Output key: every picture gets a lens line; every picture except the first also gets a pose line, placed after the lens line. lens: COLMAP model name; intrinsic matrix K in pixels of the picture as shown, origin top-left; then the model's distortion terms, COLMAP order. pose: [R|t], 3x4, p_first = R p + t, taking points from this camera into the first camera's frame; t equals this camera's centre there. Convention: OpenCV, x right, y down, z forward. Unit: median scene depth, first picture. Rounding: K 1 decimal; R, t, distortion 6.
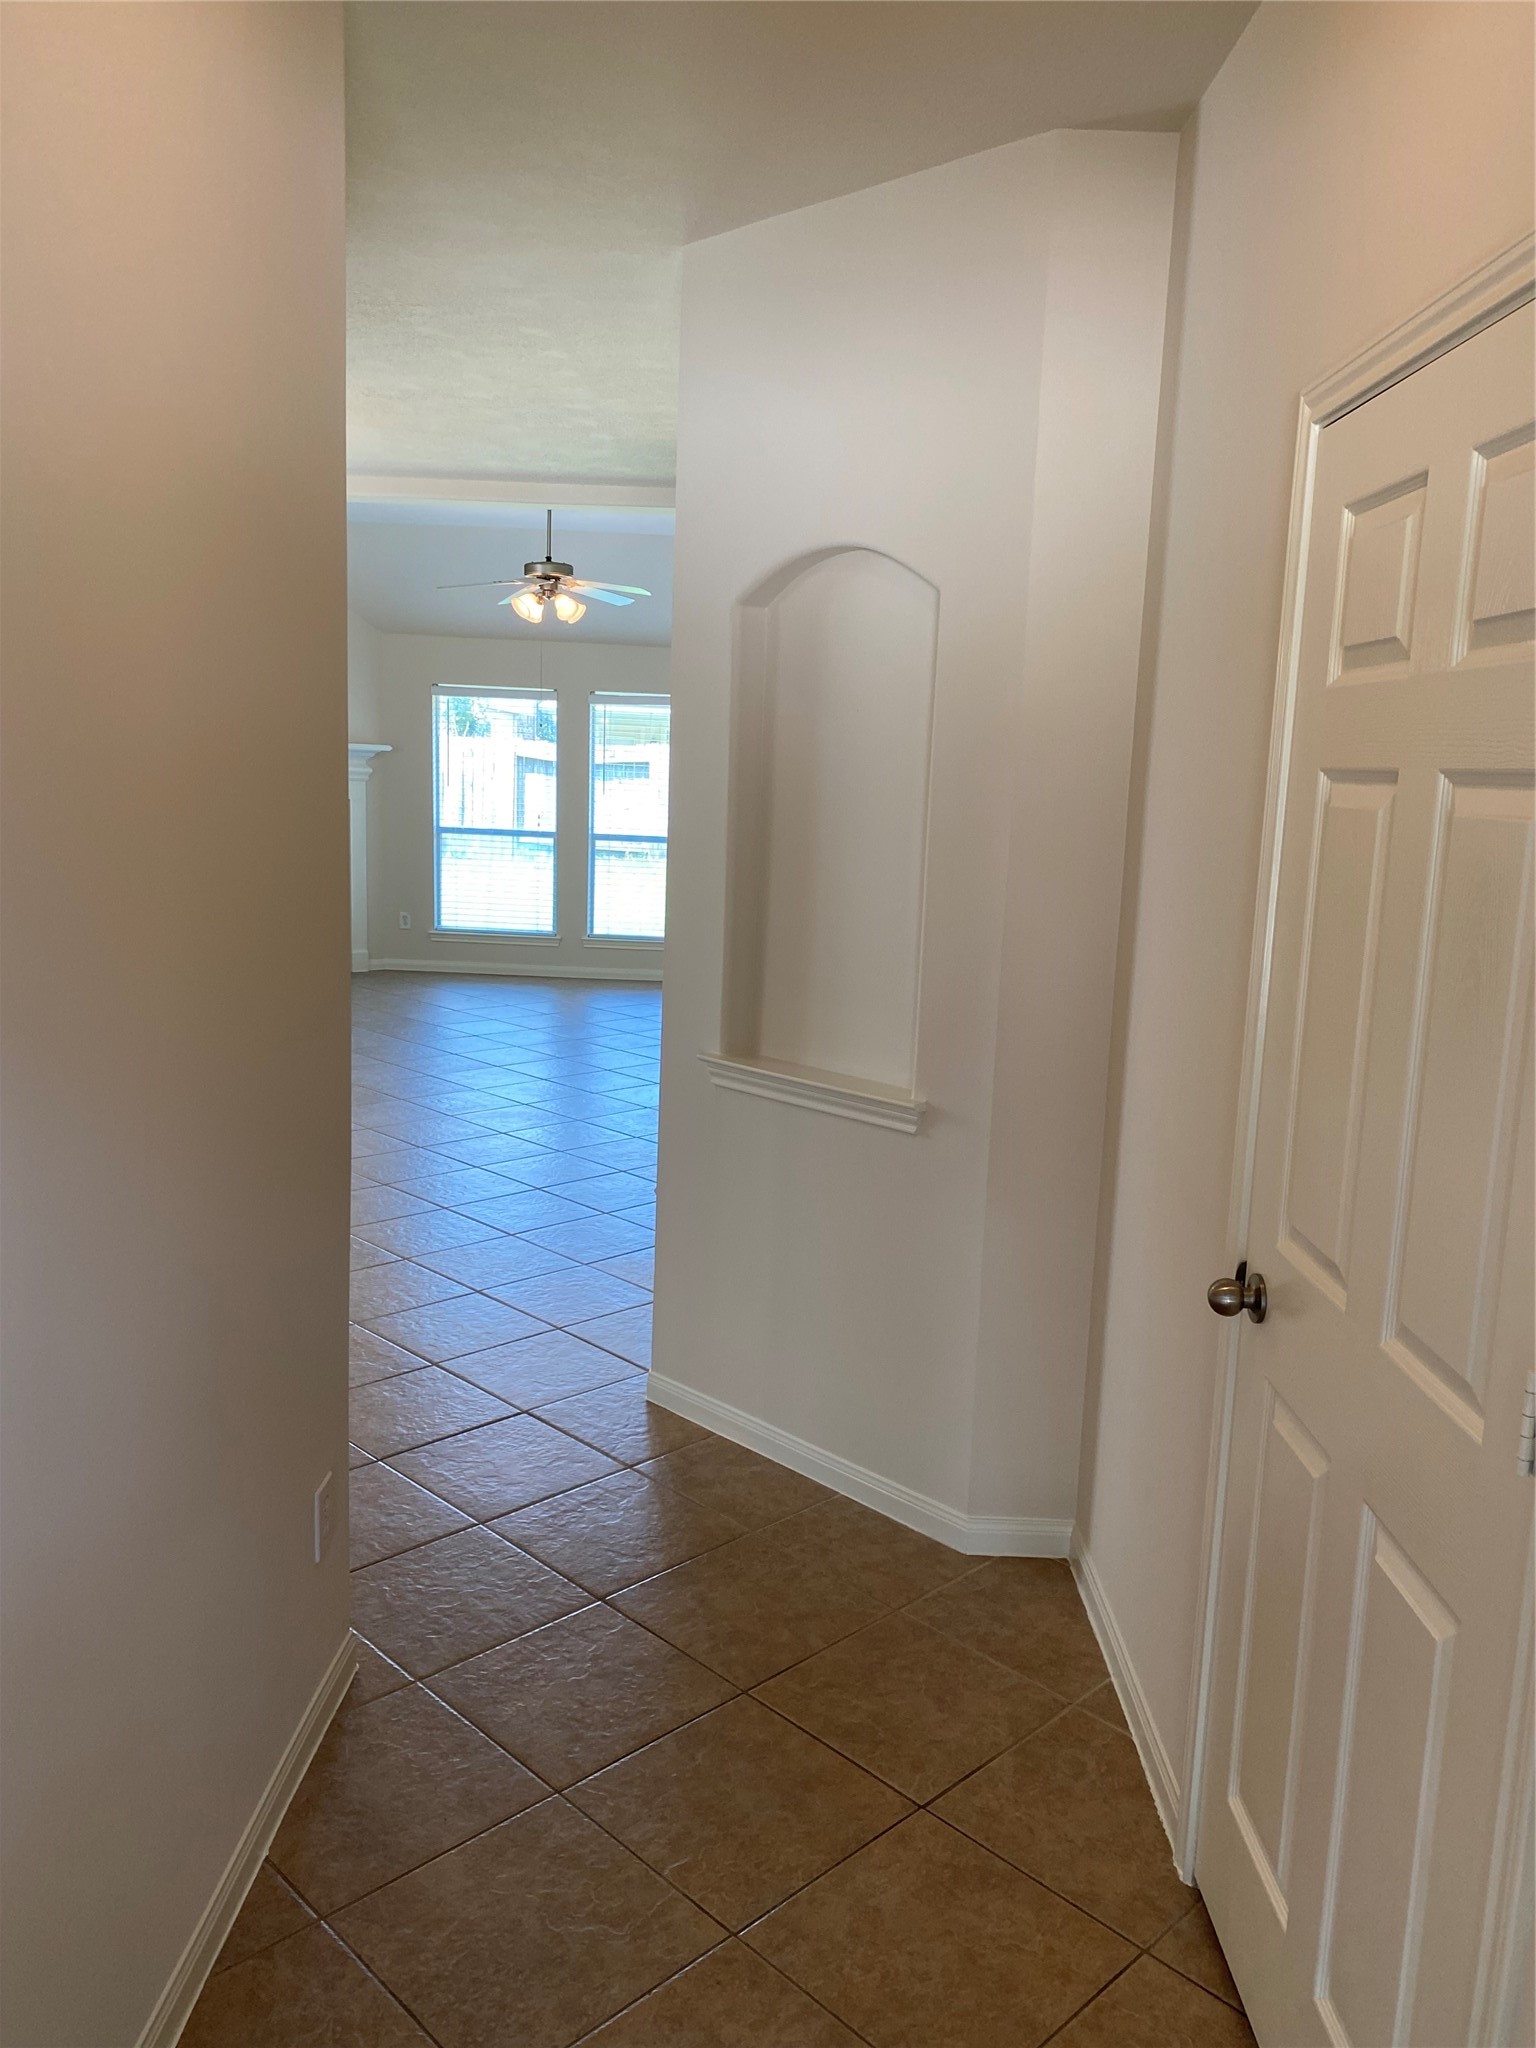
lens RADIAL K [[1544.6, 0, 780.4], [0, 1544.6, 1030.4], [0, 0, 1]] dist [0.072495, -0.006252]
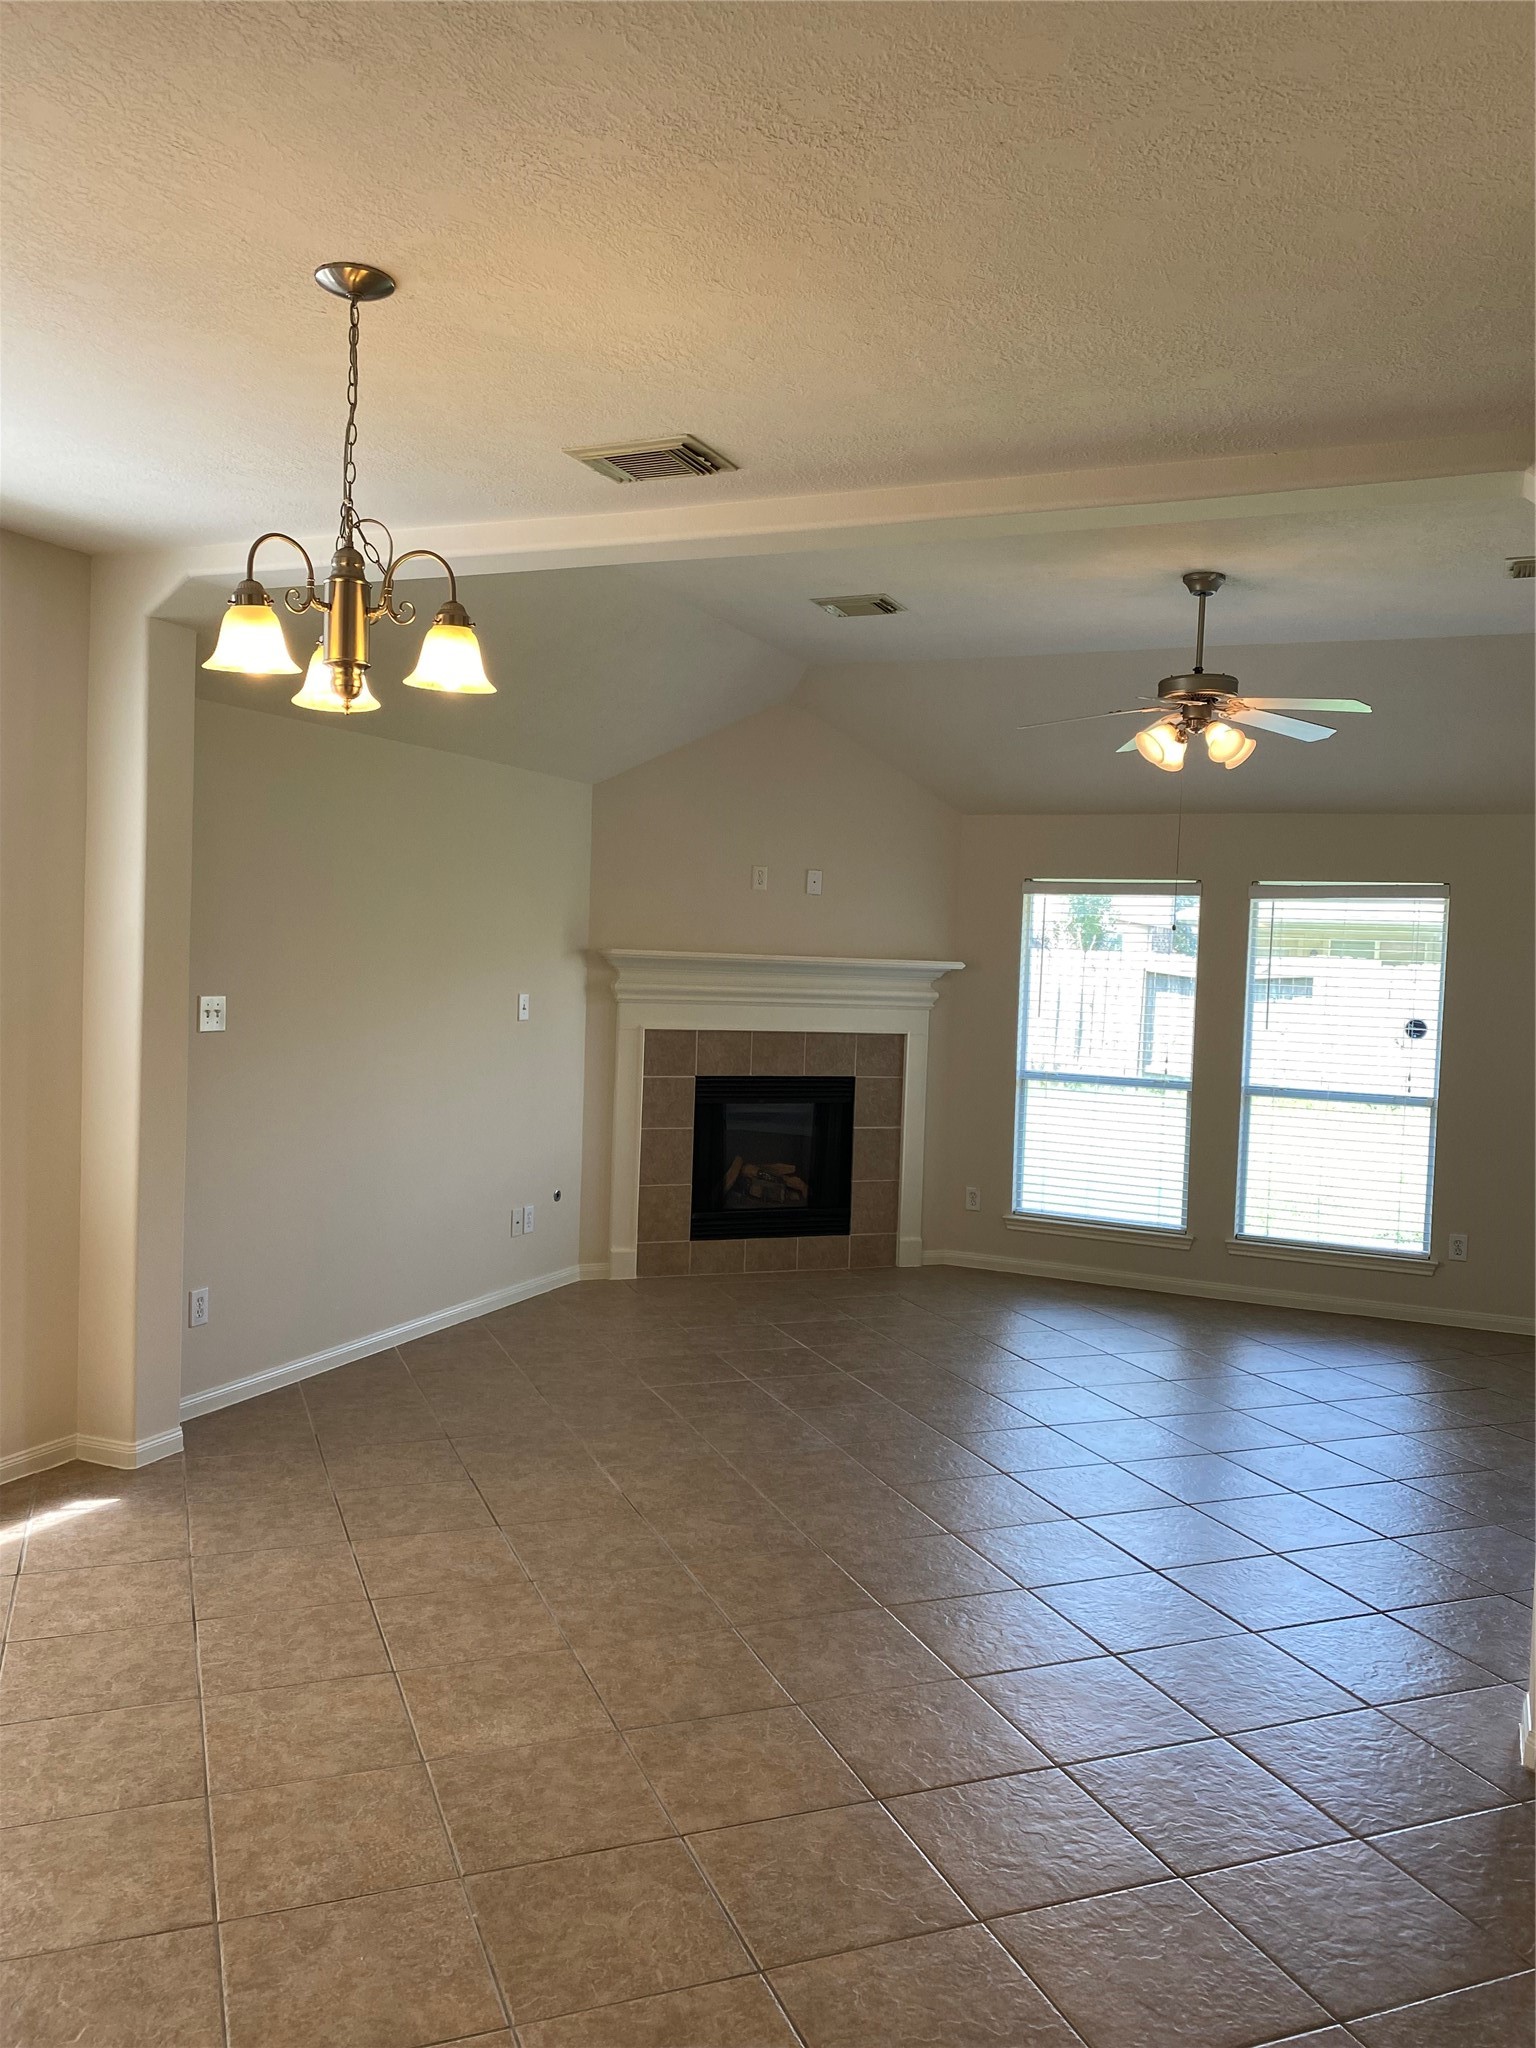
lens RADIAL K [[1544.6, 0, 769.3], [0, 1544.6, 1053.0], [0, 0, 1]] dist [0.072495, -0.006252]
pose [[0.917855, 0.016442, -0.396575, -0.043526], [-0.064589, 0.992011, -0.108360, -0.053861], [0.391626, 0.125073, 0.911584, 0.295117]]
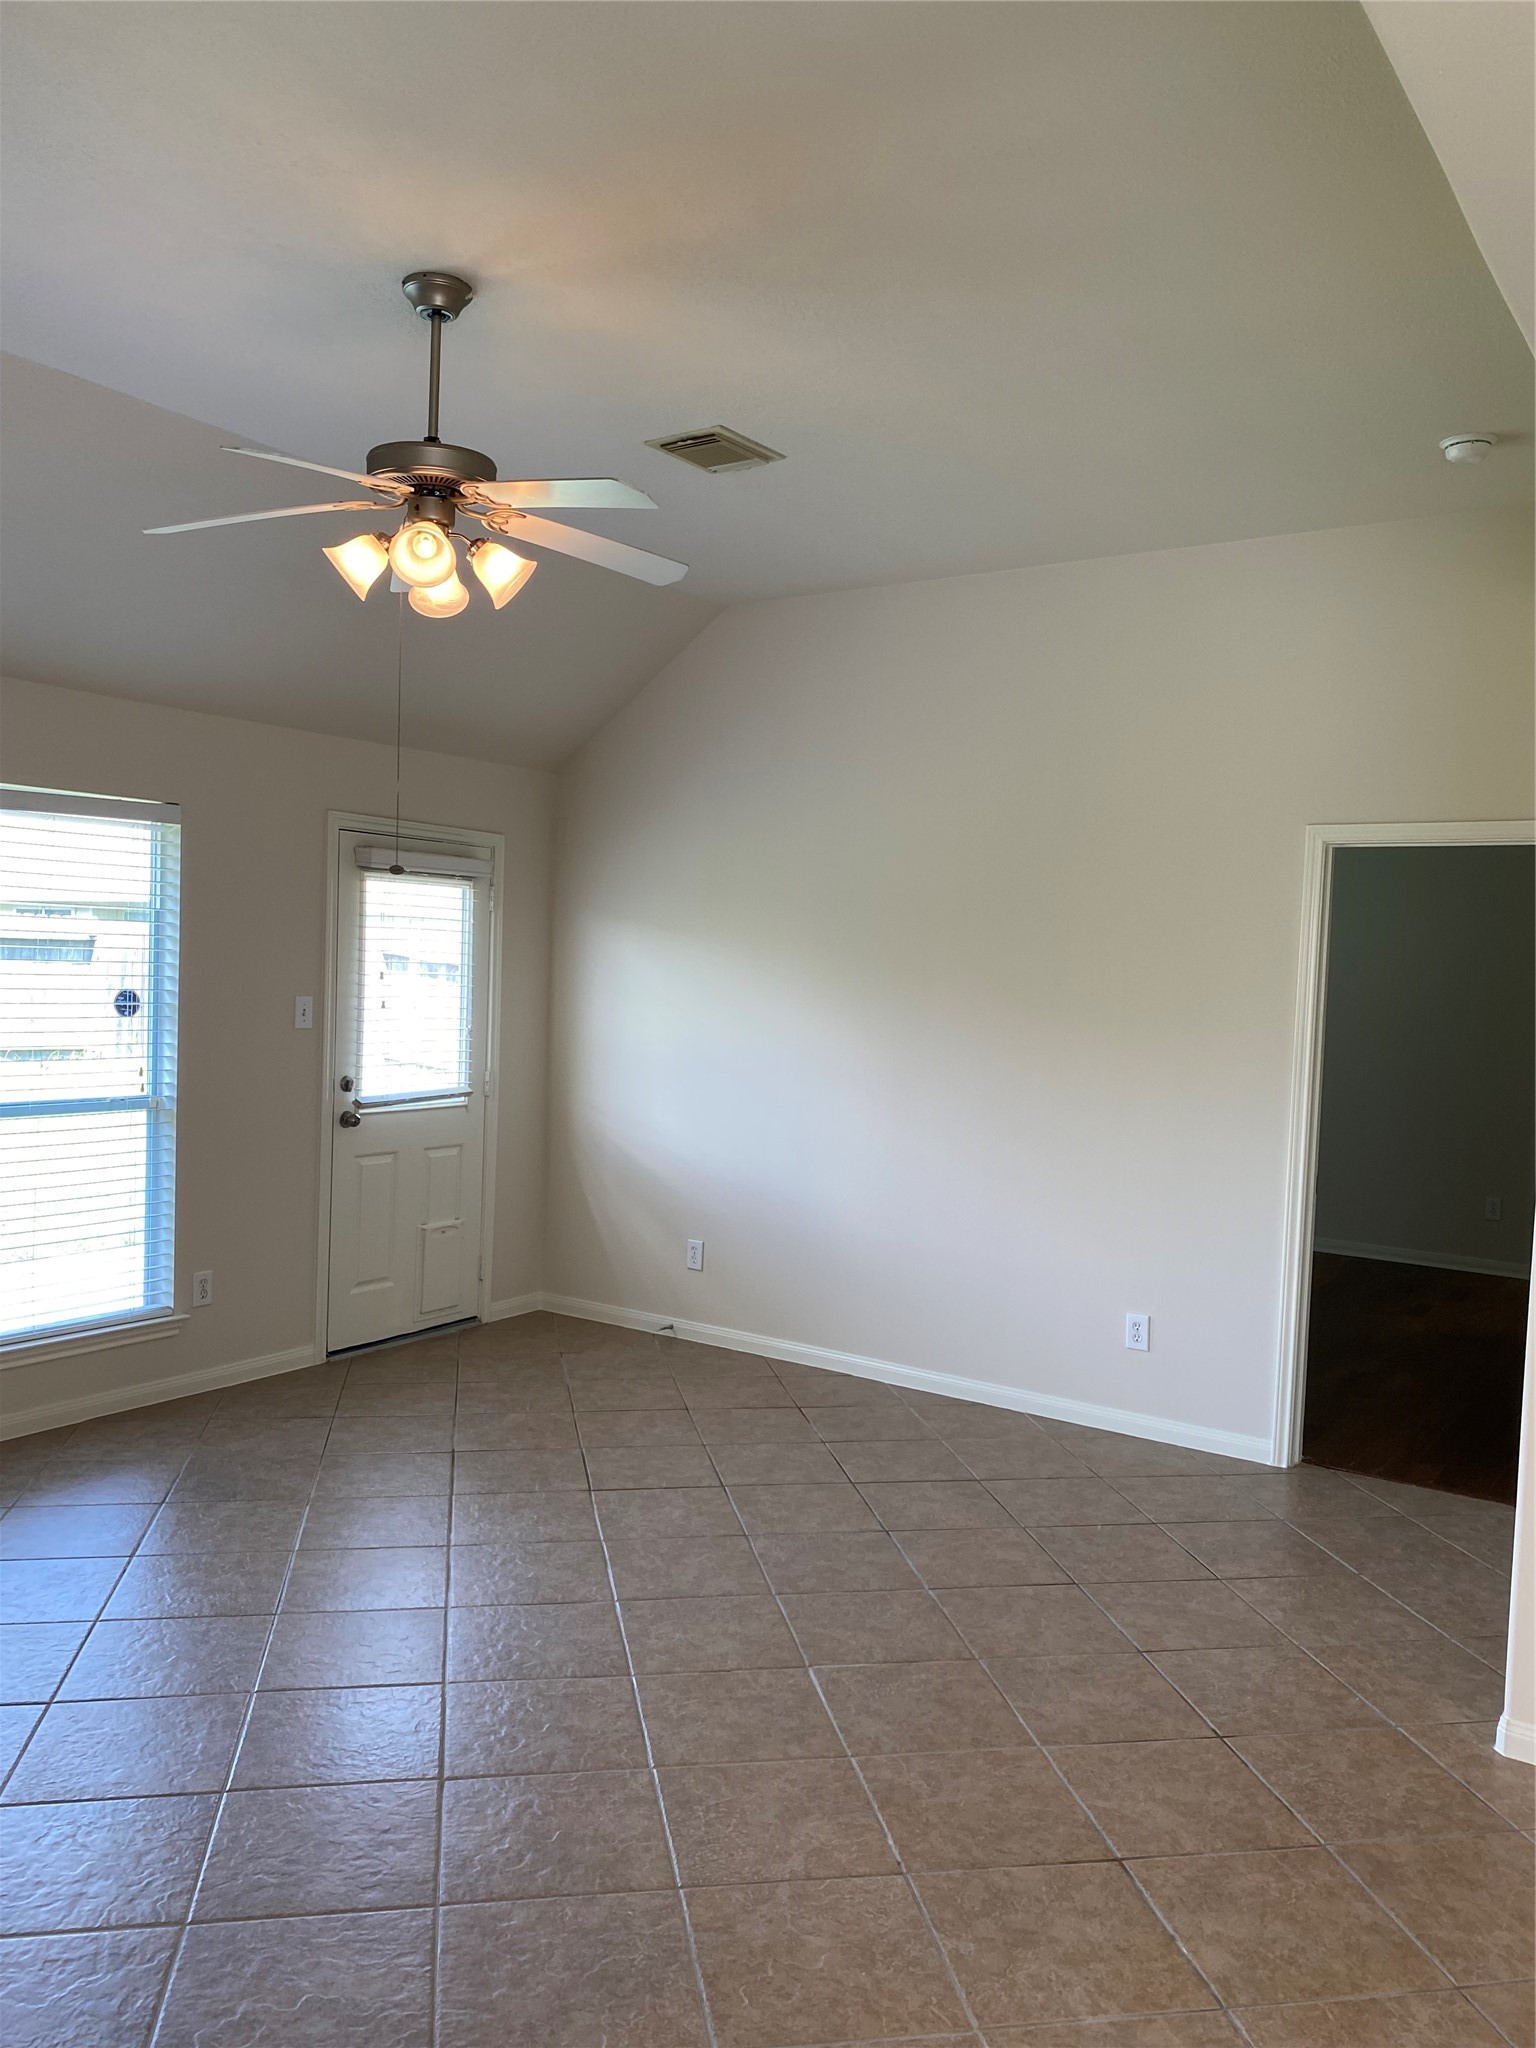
lens RADIAL K [[1544.6, 0, 766.1], [0, 1544.6, 1033.0], [0, 0, 1]] dist [0.072495, -0.006252]
pose [[0.563660, -0.061523, 0.823712, -0.335255], [0.129662, 0.991450, -0.014675, -0.111799], [-0.815767, 0.115076, 0.566818, 0.575208]]
